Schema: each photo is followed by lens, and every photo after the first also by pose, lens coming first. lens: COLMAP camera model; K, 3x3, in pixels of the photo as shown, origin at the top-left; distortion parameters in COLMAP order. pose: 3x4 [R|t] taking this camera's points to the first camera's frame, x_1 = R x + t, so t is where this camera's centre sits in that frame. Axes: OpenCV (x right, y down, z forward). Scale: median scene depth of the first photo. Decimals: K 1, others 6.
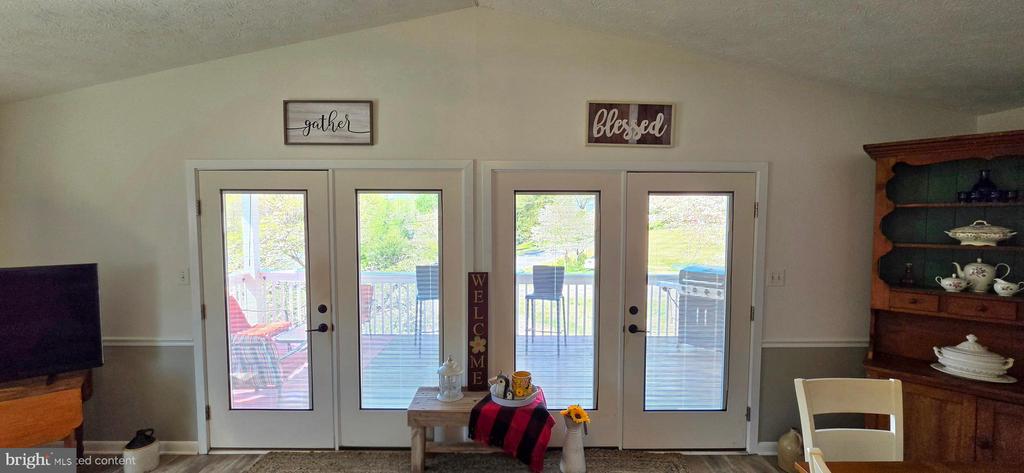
lens RADIAL K [[426.7, 0, 518.7], [0, 426.7, 237.0], [0, 0, 1]] dist [-0.003047, -0.000763]
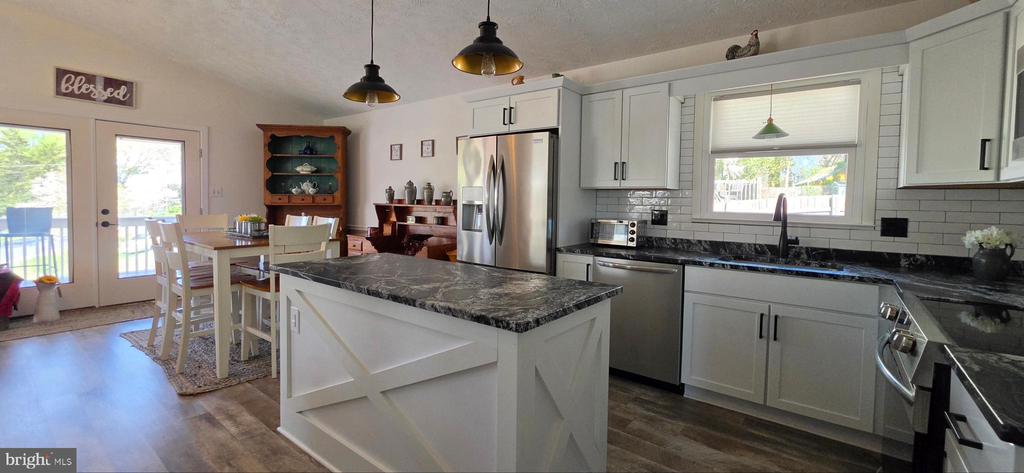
lens RADIAL K [[414.1, 0, 518.5], [0, 414.1, 213.5], [0, 0, 1]] dist [-0.001000, -0.000270]
pose [[0.614757, -0.019042, 0.788487, 0.013434], [0.027385, 0.999621, 0.002790, 0.220531], [-0.788241, 0.019878, 0.615046, -1.093911]]
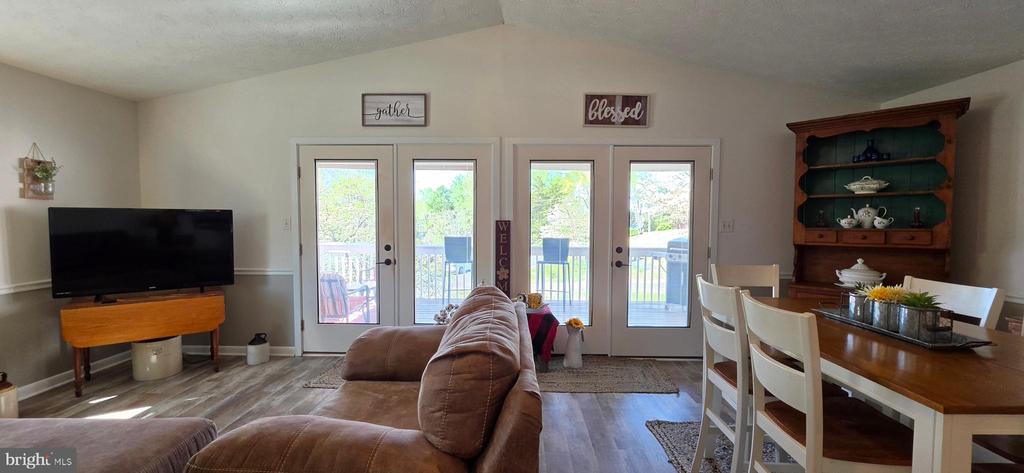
lens RADIAL K [[426.7, 0, 518.7], [0, 426.7, 237.0], [0, 0, 1]] dist [-0.003047, -0.000763]
pose [[0.999779, 0.002173, -0.020930, -0.017350], [-0.002326, 0.999971, -0.007254, 0.146009], [0.020913, 0.007301, 0.999755, -0.349816]]
